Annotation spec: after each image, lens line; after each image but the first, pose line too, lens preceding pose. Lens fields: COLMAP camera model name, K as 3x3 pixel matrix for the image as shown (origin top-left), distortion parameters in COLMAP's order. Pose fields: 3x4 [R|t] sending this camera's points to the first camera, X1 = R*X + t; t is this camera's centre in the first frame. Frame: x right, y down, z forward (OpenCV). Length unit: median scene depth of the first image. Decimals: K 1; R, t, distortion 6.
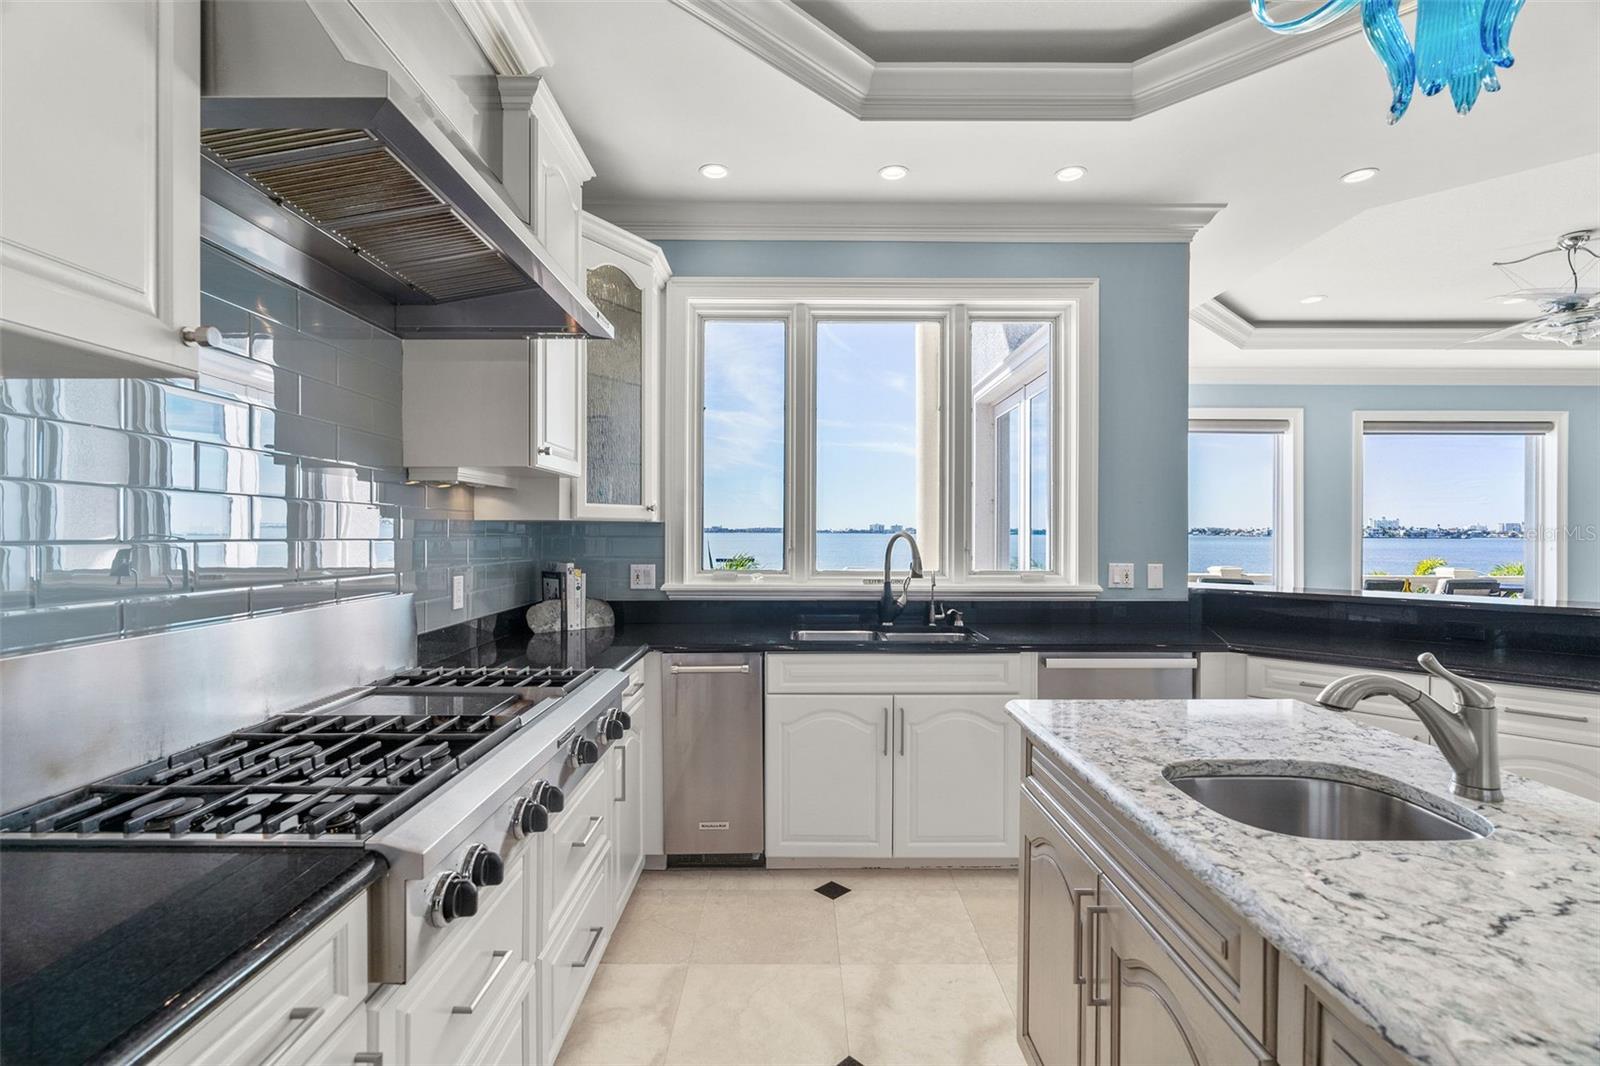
lens RADIAL K [[737.5, 0, 803.3], [0, 737.5, 531.6], [0, 0, 1]] dist [-0.008049, 0.003560]
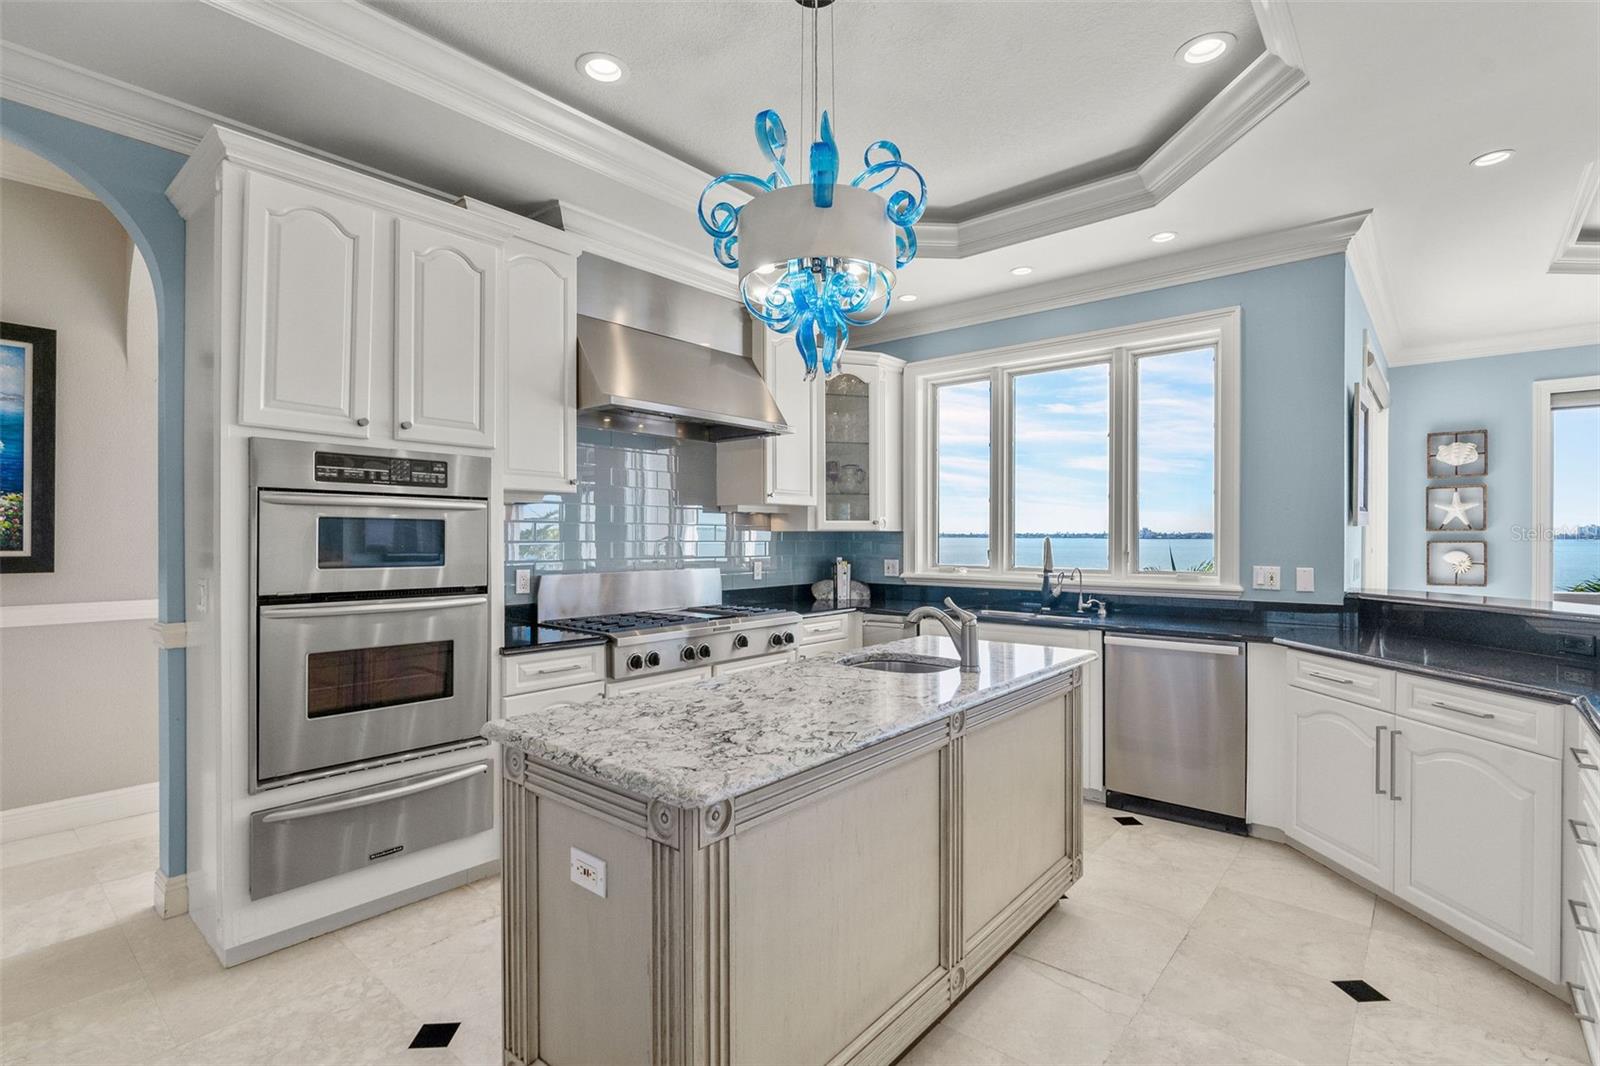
lens RADIAL K [[737.5, 0, 792.8], [0, 737.5, 540.3], [0, 0, 1]] dist [-0.008049, 0.003560]
pose [[0.757321, -0.000075, -0.653043, 0.623349], [0.002796, 0.999991, 0.003128, 0.000118], [0.653037, -0.004195, 0.757315, -0.269696]]
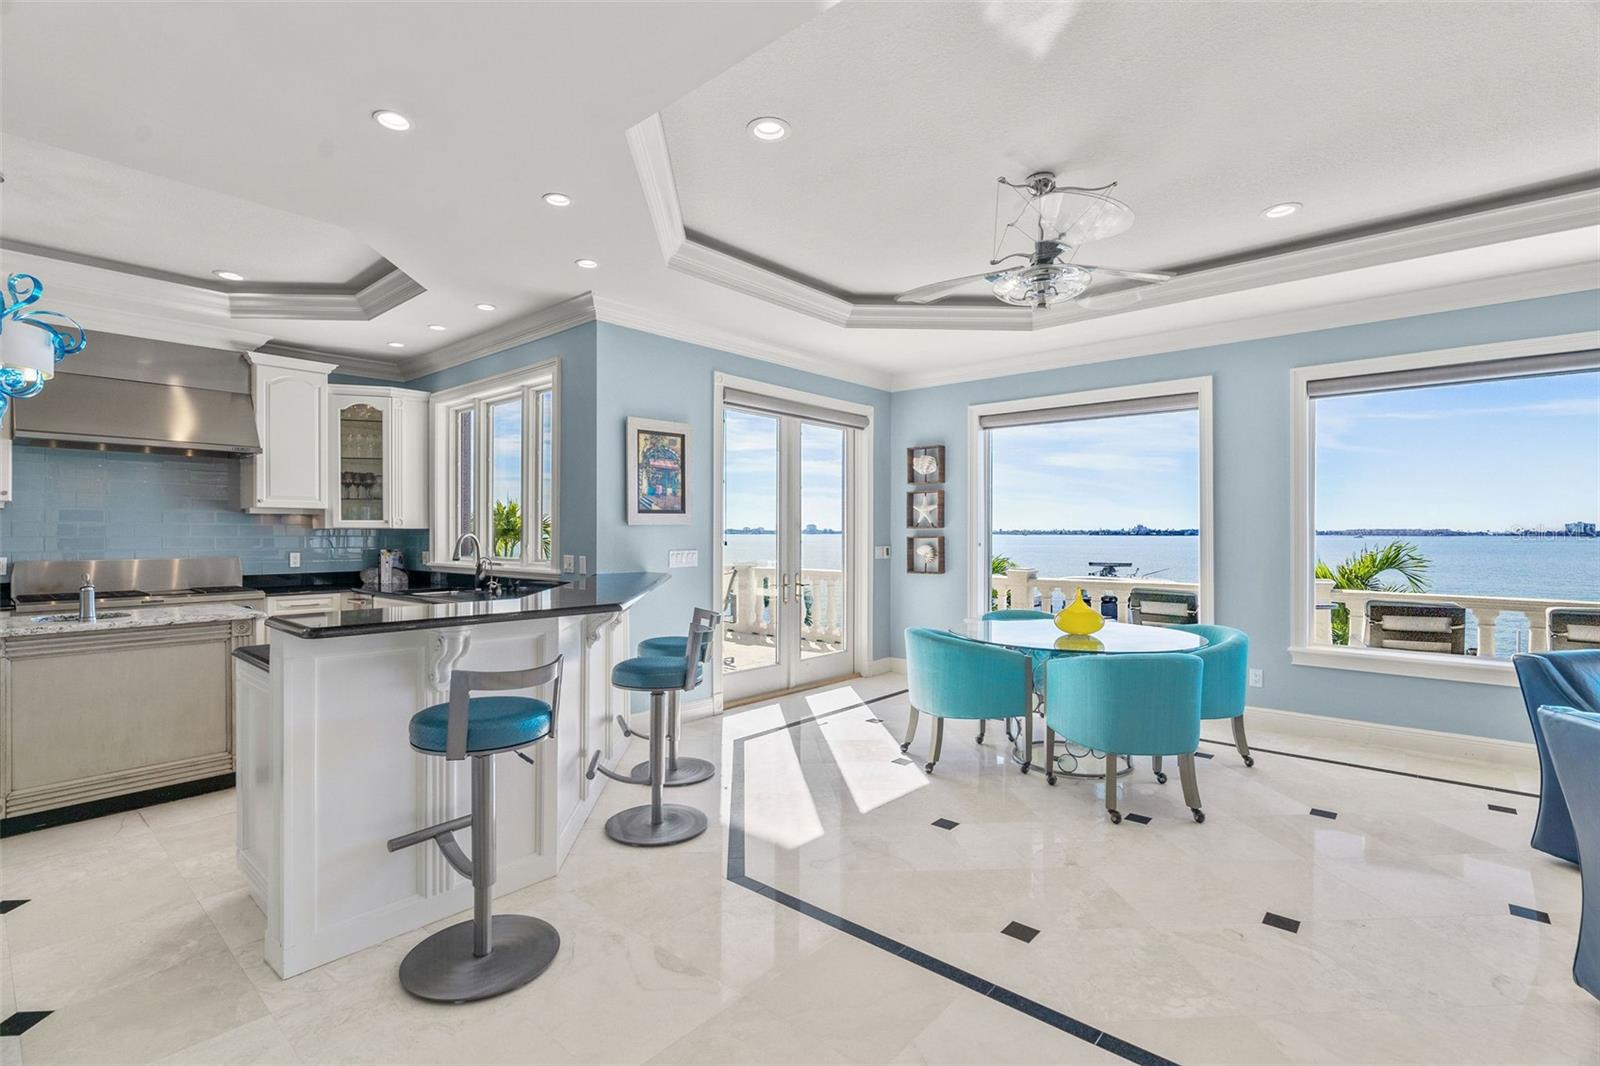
lens RADIAL K [[737.5, 0, 797.4], [0, 737.5, 534.2], [0, 0, 1]] dist [-0.008049, 0.003560]
pose [[0.756111, -0.002116, -0.654440, 1.736202], [0.002478, 0.999997, -0.000370, 0.004061], [0.654439, -0.001342, 0.756114, 0.219028]]
